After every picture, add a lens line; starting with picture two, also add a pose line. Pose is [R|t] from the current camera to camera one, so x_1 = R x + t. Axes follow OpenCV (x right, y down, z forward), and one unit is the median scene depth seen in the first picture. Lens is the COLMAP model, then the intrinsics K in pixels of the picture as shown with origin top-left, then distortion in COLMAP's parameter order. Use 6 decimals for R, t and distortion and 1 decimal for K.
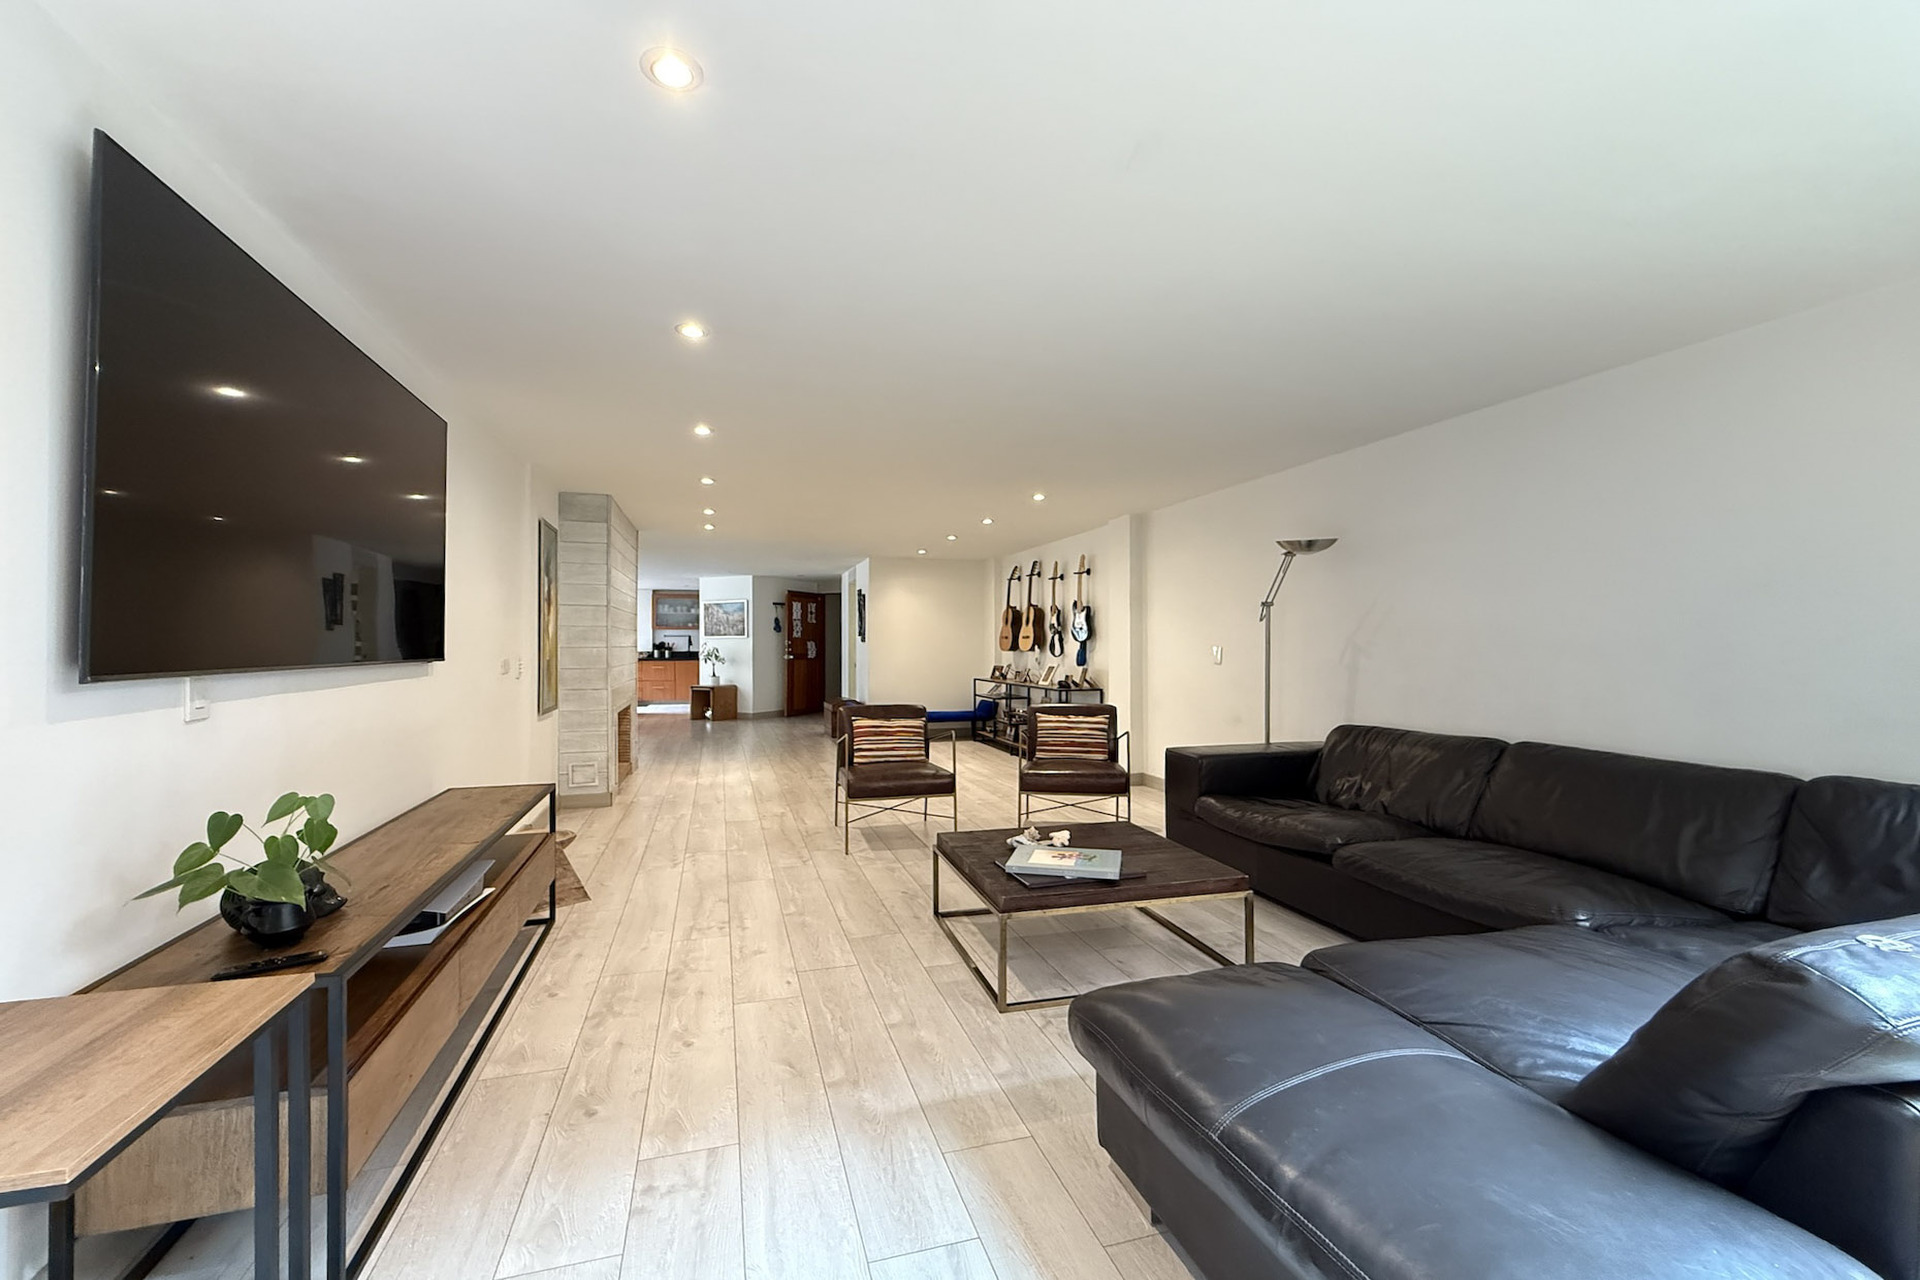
lens RADIAL K [[786.1, 0, 955.0], [0, 786.1, 639.7], [0, 0, 1]] dist [0.000555, 0.000094]
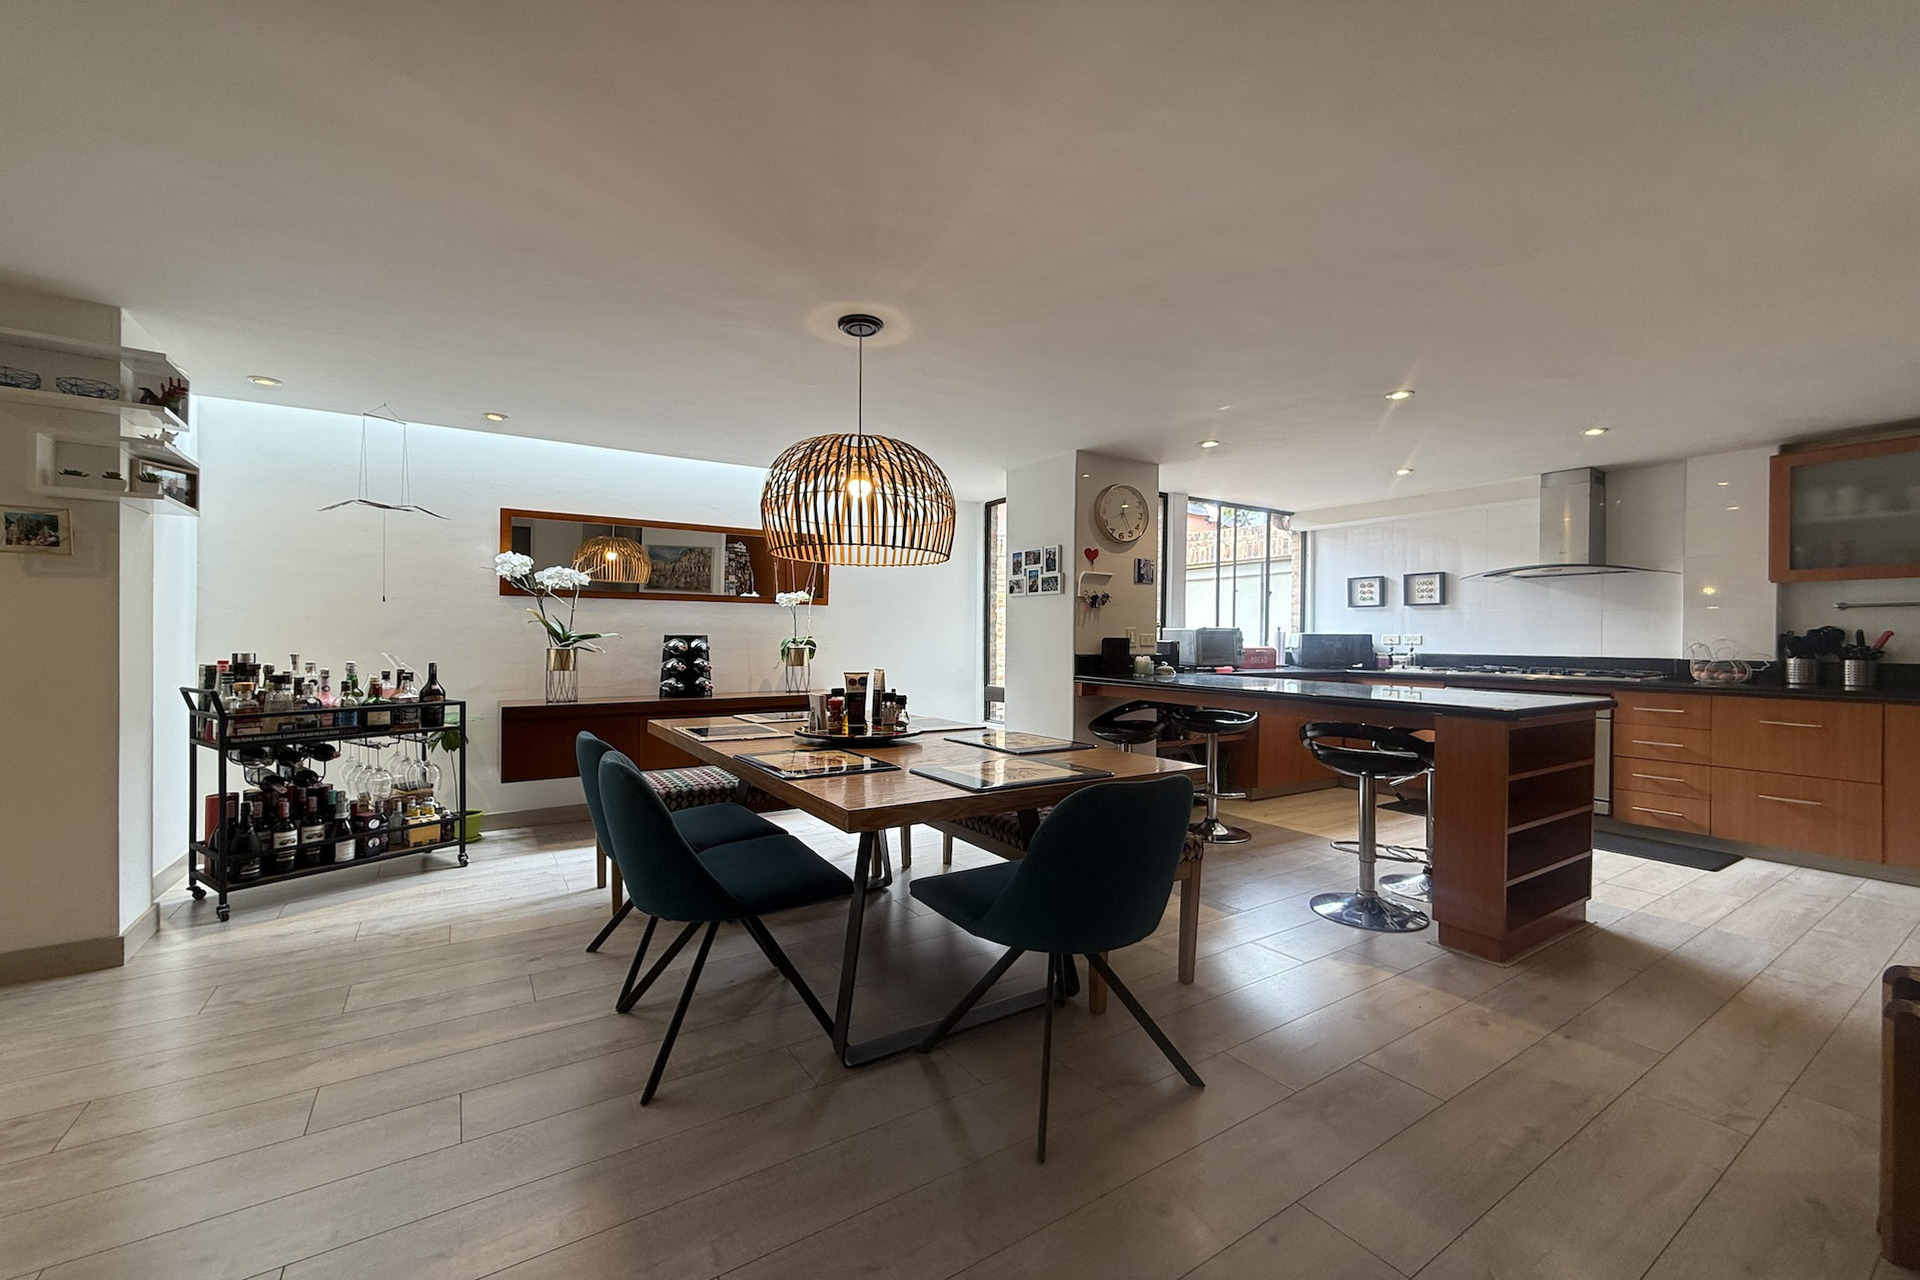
lens RADIAL K [[786.1, 0, 961.7], [0, 786.1, 653.4], [0, 0, 1]] dist [0.000555, 0.000094]
pose [[0.272687, 0.008944, -0.962061, -0.104429], [0.010747, 0.999866, 0.012342, 0.002638], [0.962043, -0.013705, 0.272554, 0.343302]]
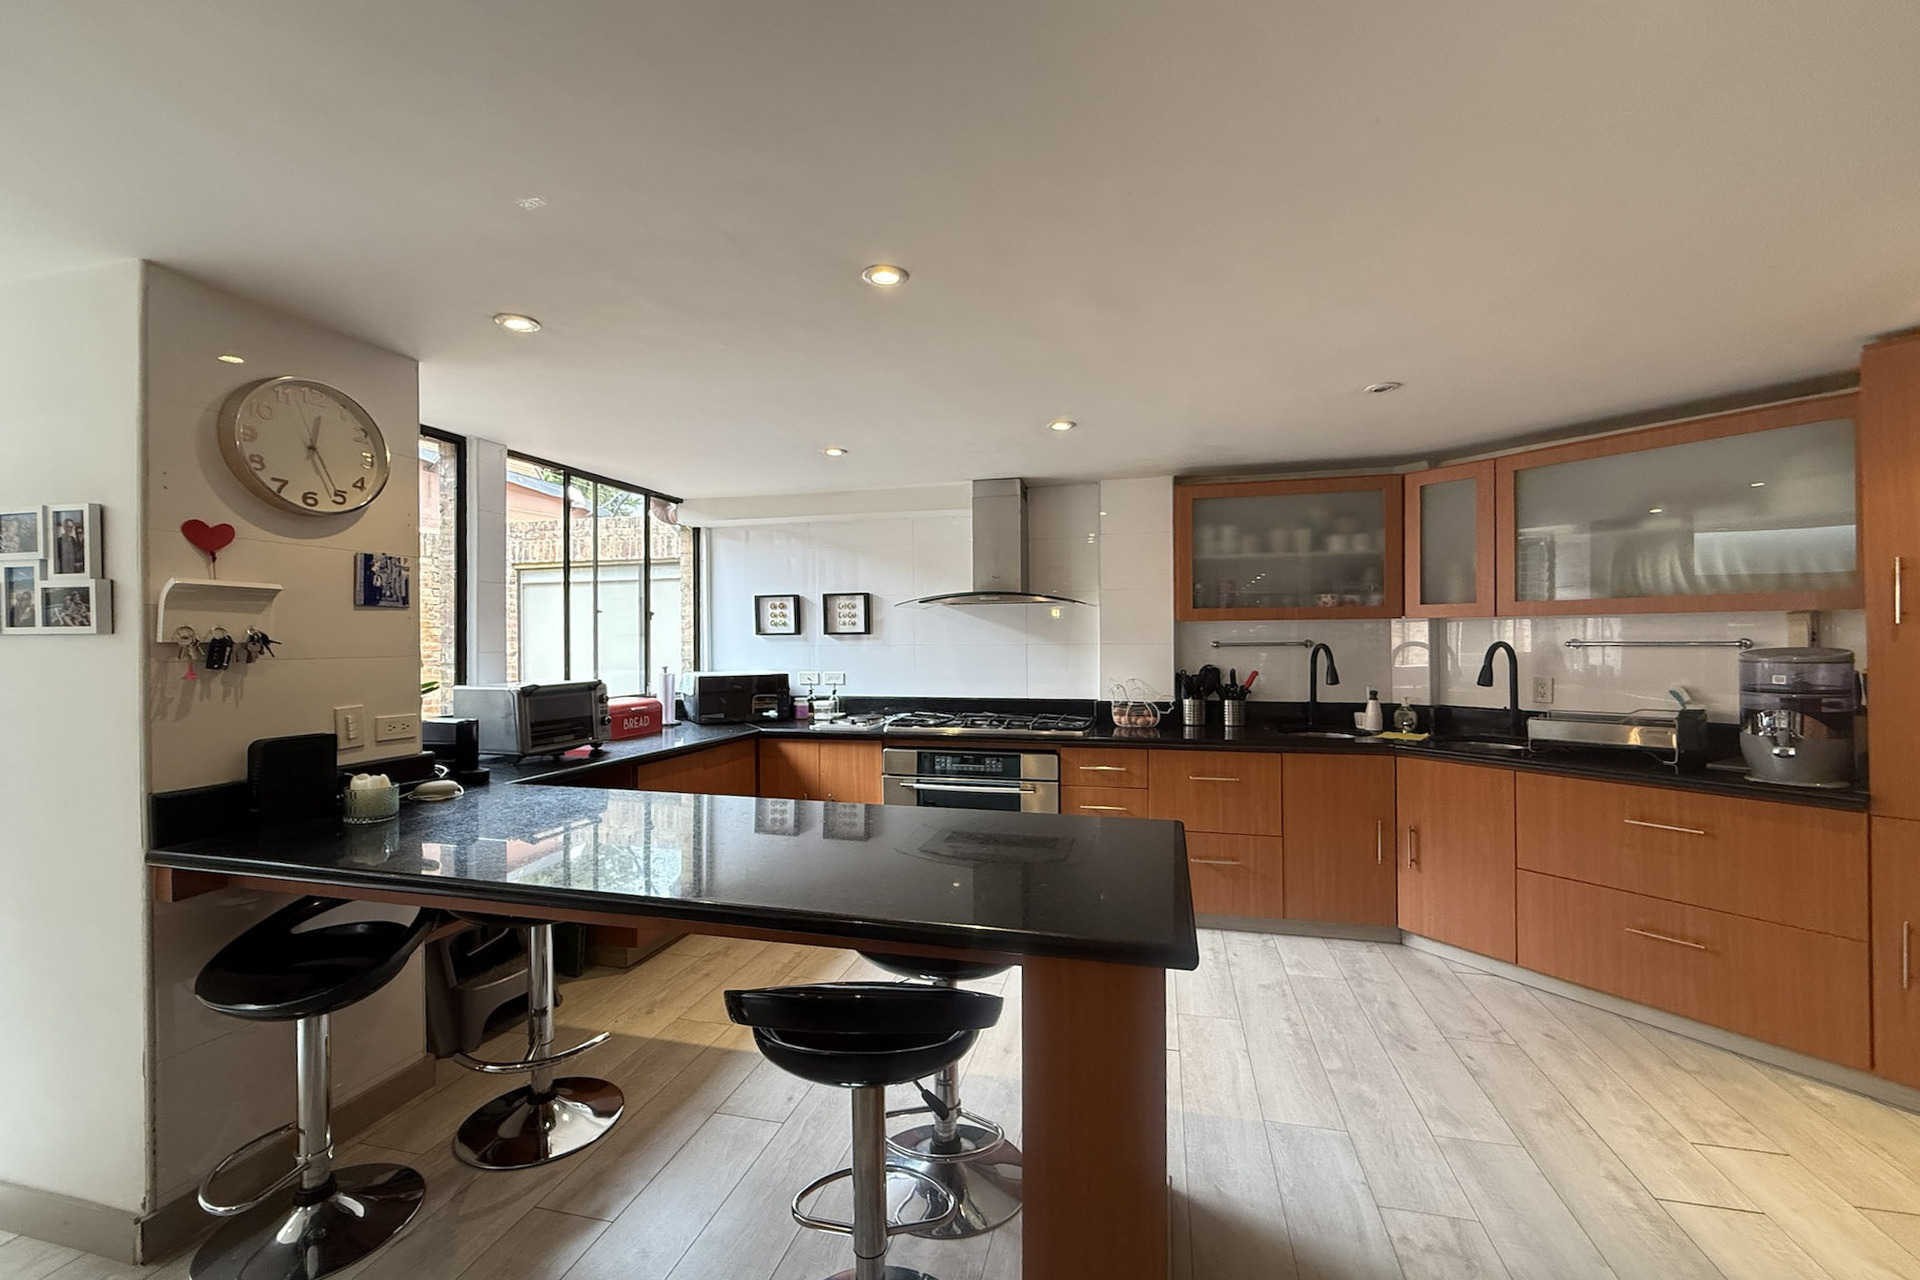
lens RADIAL K [[786.1, 0, 931.4], [0, 786.1, 647.0], [0, 0, 1]] dist [0.000555, 0.000094]
pose [[0.835988, -0.004867, -0.548725, -0.162967], [0.018920, 0.999622, 0.019959, -0.005821], [0.548421, -0.027067, 0.835764, 0.388231]]
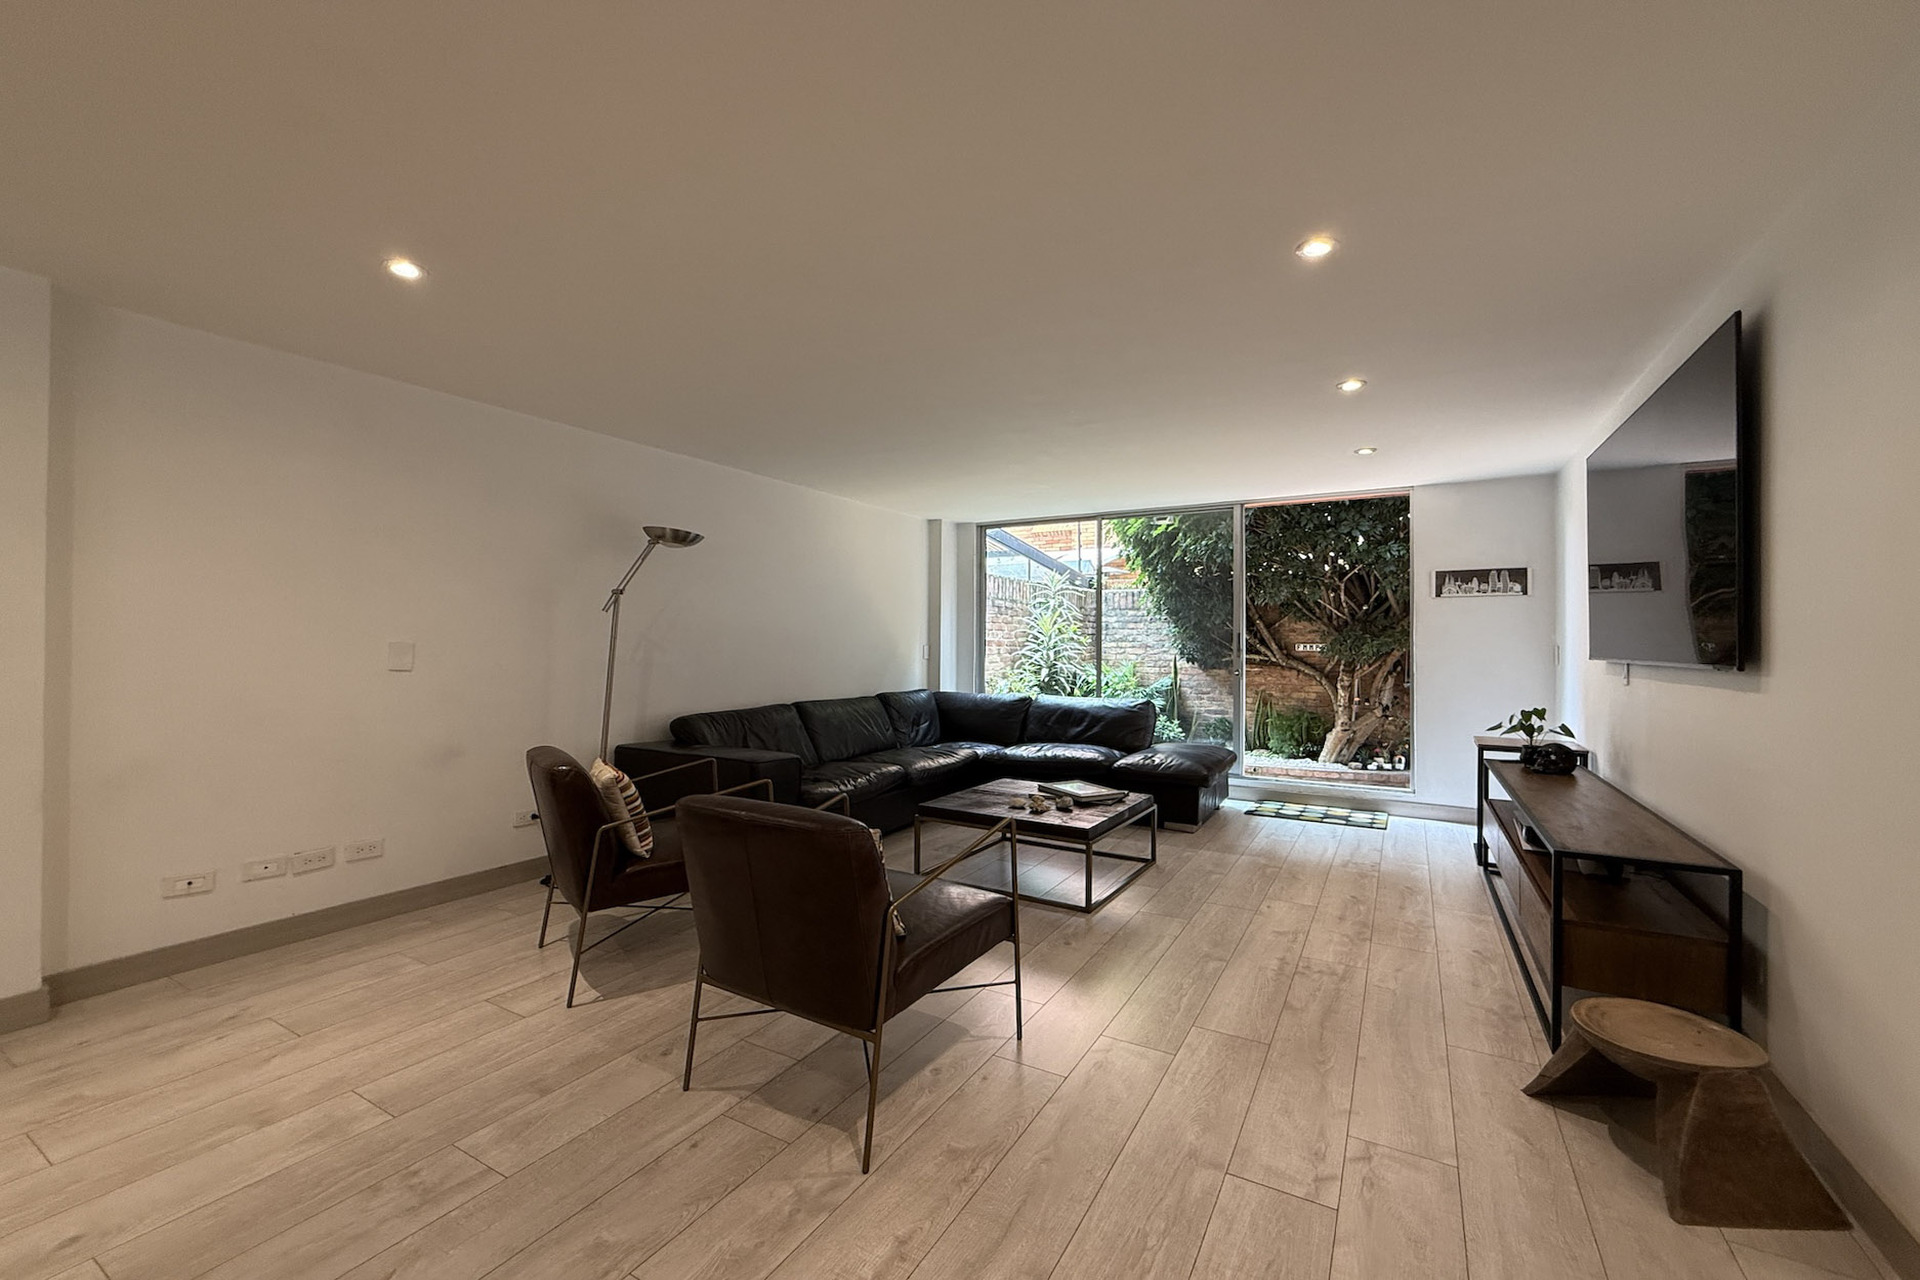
lens RADIAL K [[786.1, 0, 960.5], [0, 786.1, 639.9], [0, 0, 1]] dist [0.000555, 0.000094]
pose [[-0.689266, -0.001497, 0.724507, -0.789822], [-0.011931, 0.999886, -0.009284, 0.018967], [-0.724411, -0.015043, -0.689205, 2.245228]]
